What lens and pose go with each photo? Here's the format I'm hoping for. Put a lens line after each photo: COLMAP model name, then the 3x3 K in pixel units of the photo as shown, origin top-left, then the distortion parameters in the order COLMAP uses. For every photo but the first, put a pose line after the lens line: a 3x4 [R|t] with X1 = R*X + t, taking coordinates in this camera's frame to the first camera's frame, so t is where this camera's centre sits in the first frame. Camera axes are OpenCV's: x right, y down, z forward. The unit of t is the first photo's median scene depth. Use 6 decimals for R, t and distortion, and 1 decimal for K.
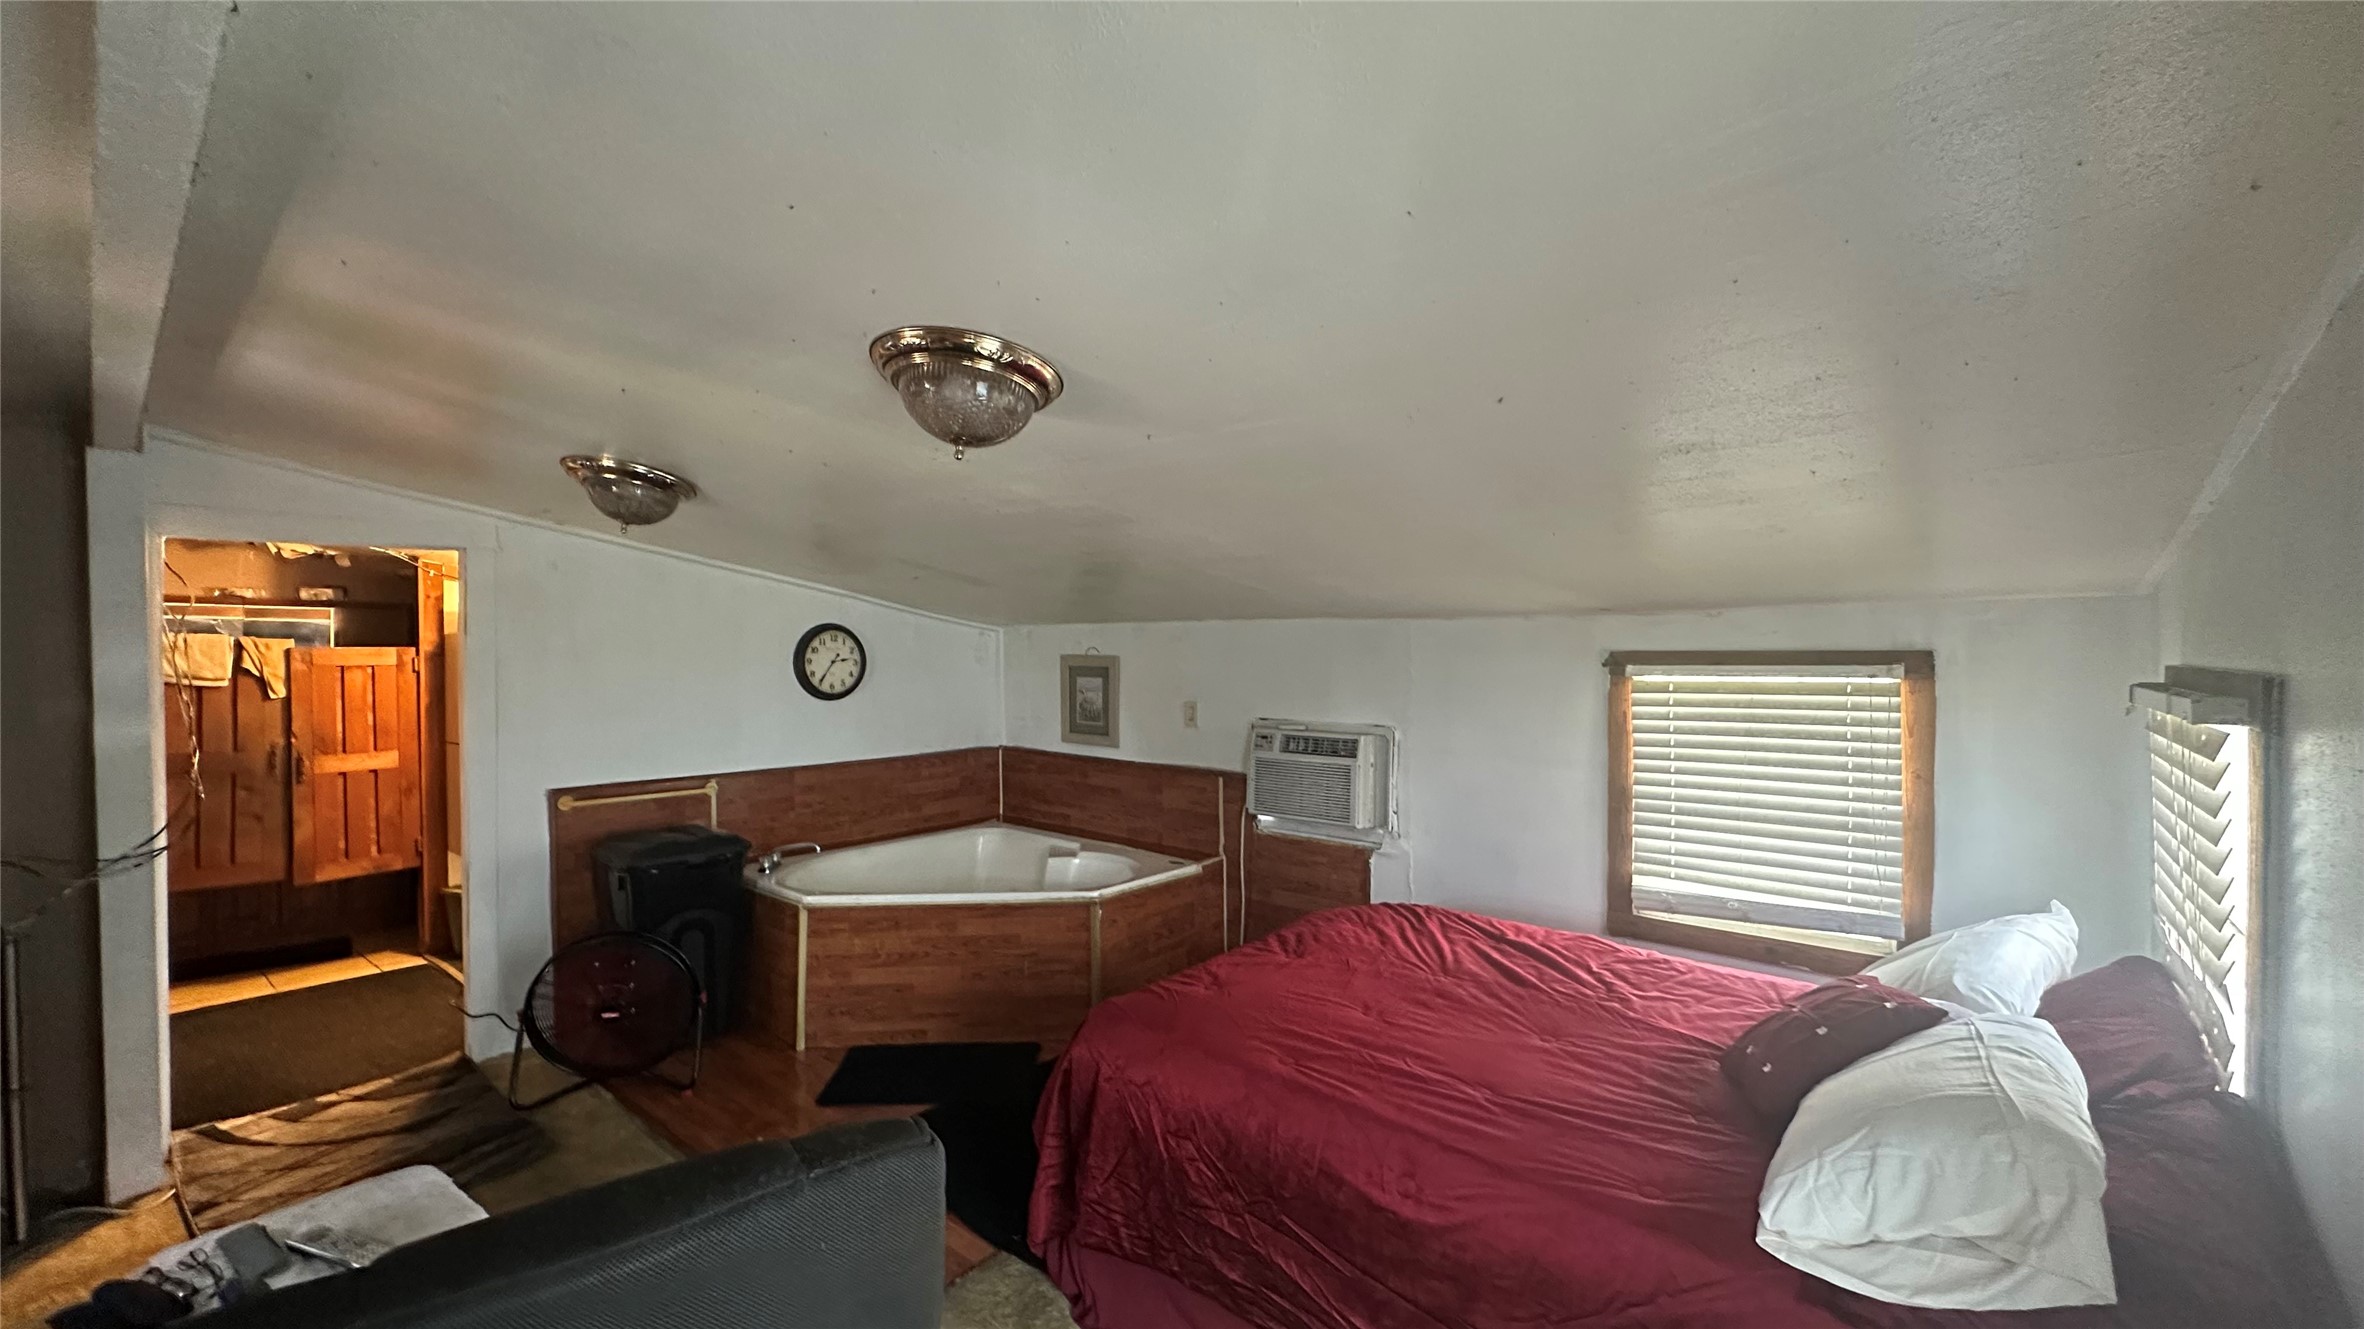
lens RADIAL K [[939.9, 0, 1182.0], [0, 939.9, 664.5], [0, 0, 1]] dist [-0.003136, -0.000275]
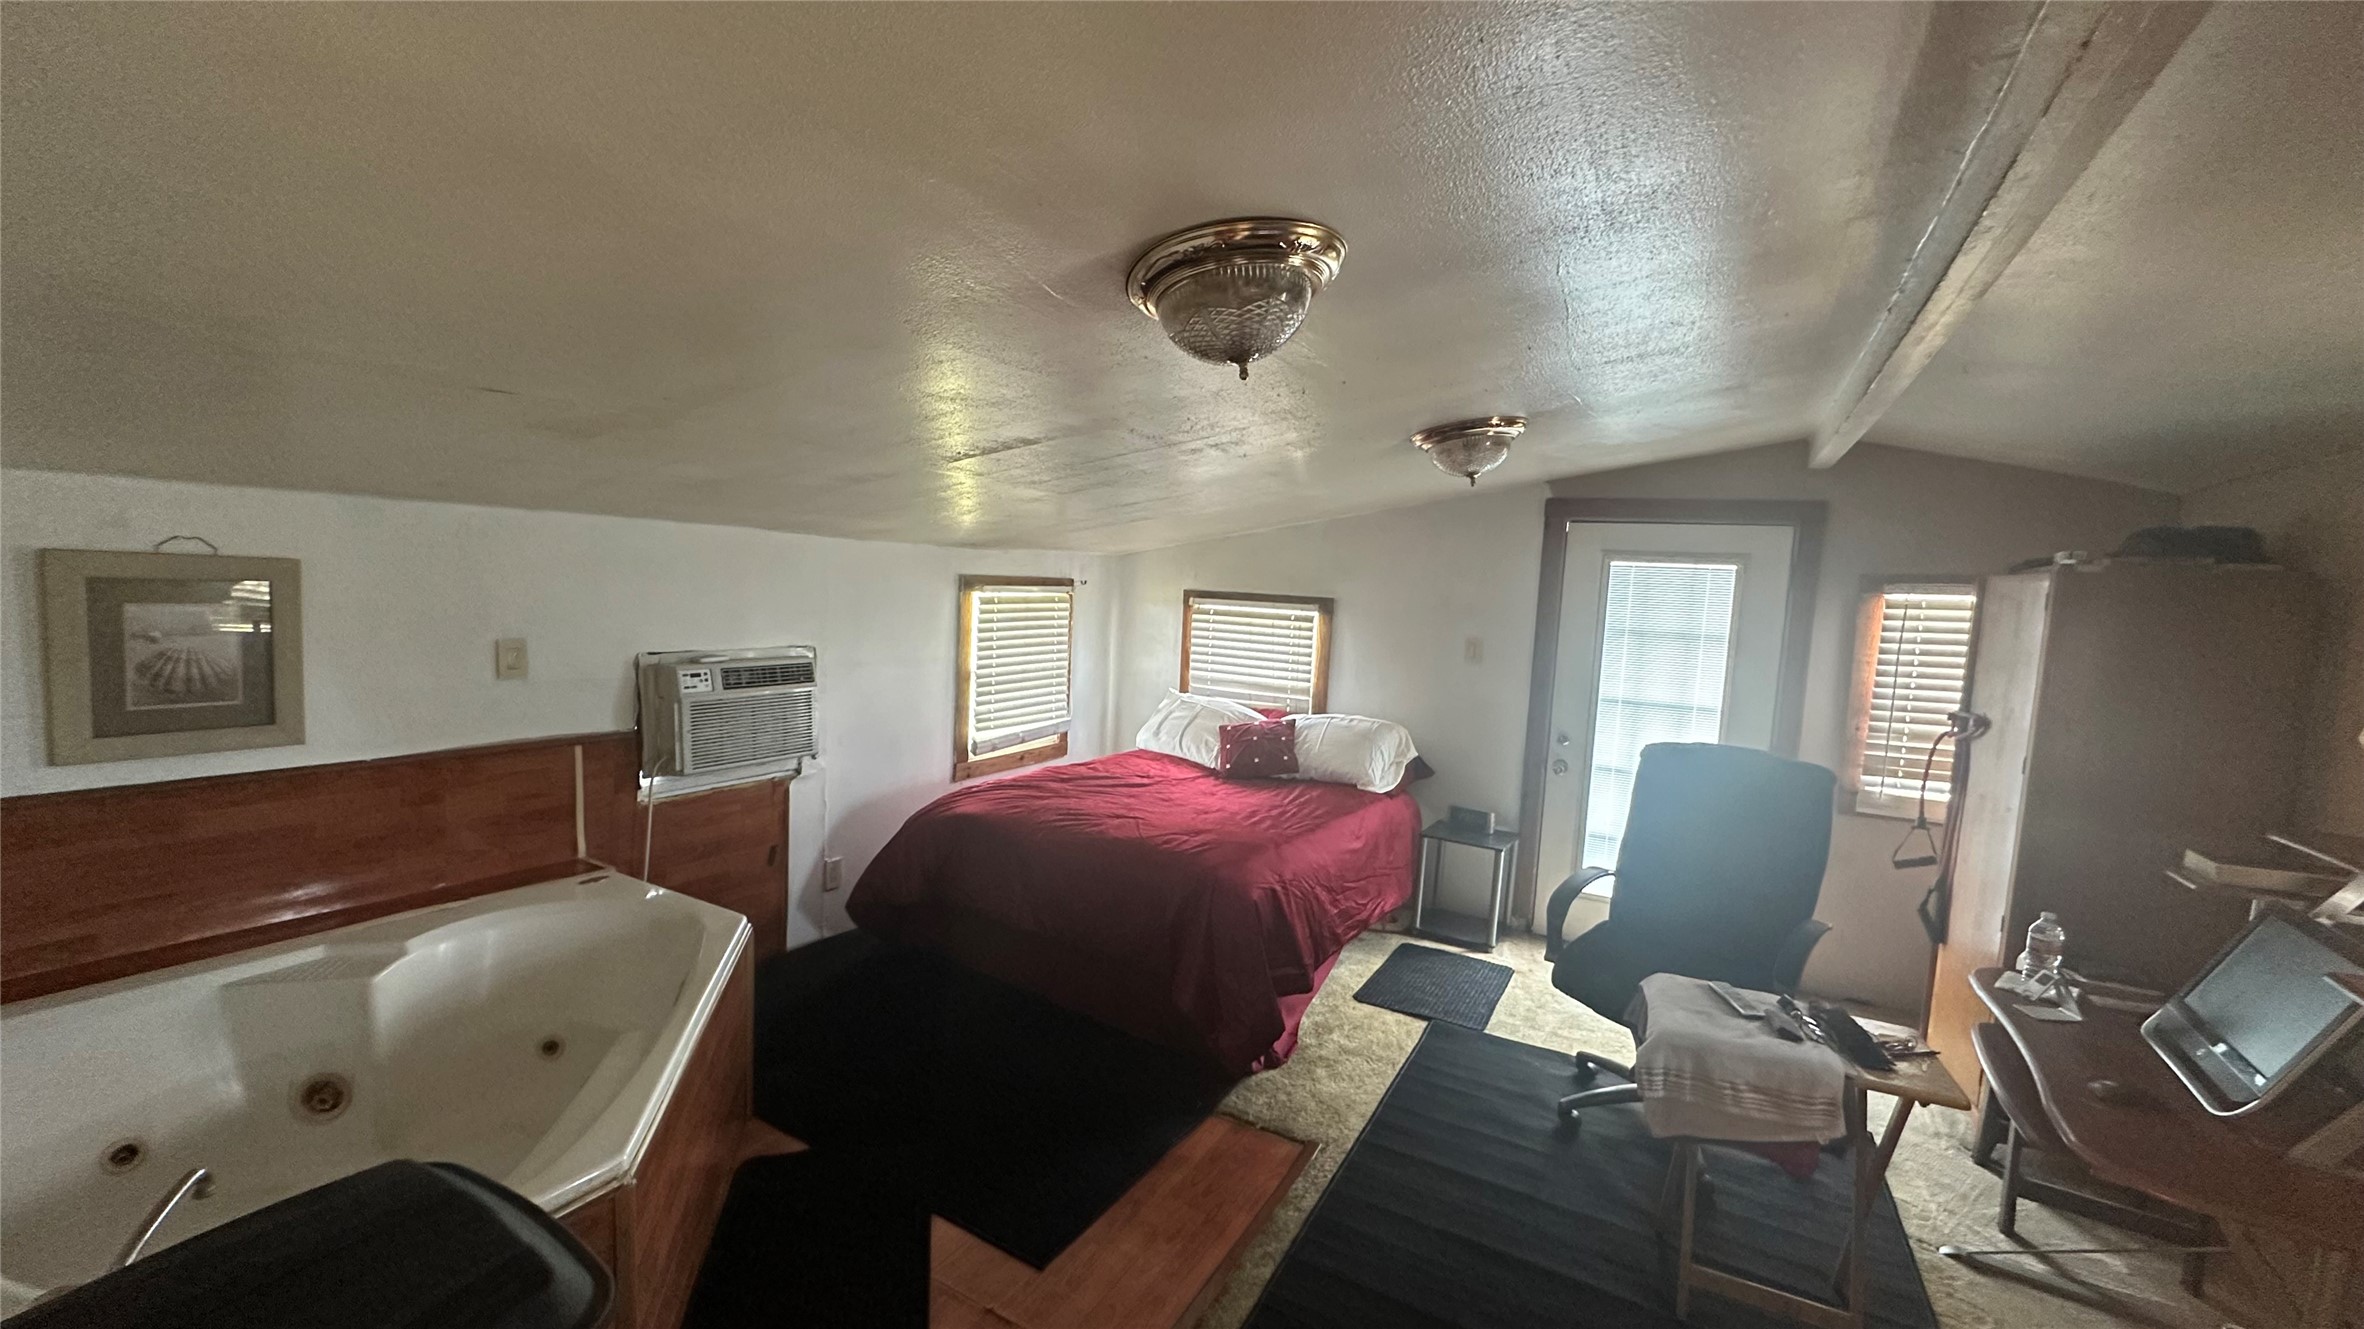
lens RADIAL K [[939.9, 0, 1182.0], [0, 939.9, 664.5], [0, 0, 1]] dist [-0.003136, -0.000275]
pose [[-0.181299, -0.093724, 0.978952, -0.782341], [-0.027817, 0.995539, 0.090161, -0.013048], [-0.983035, -0.010886, -0.183097, 0.784169]]
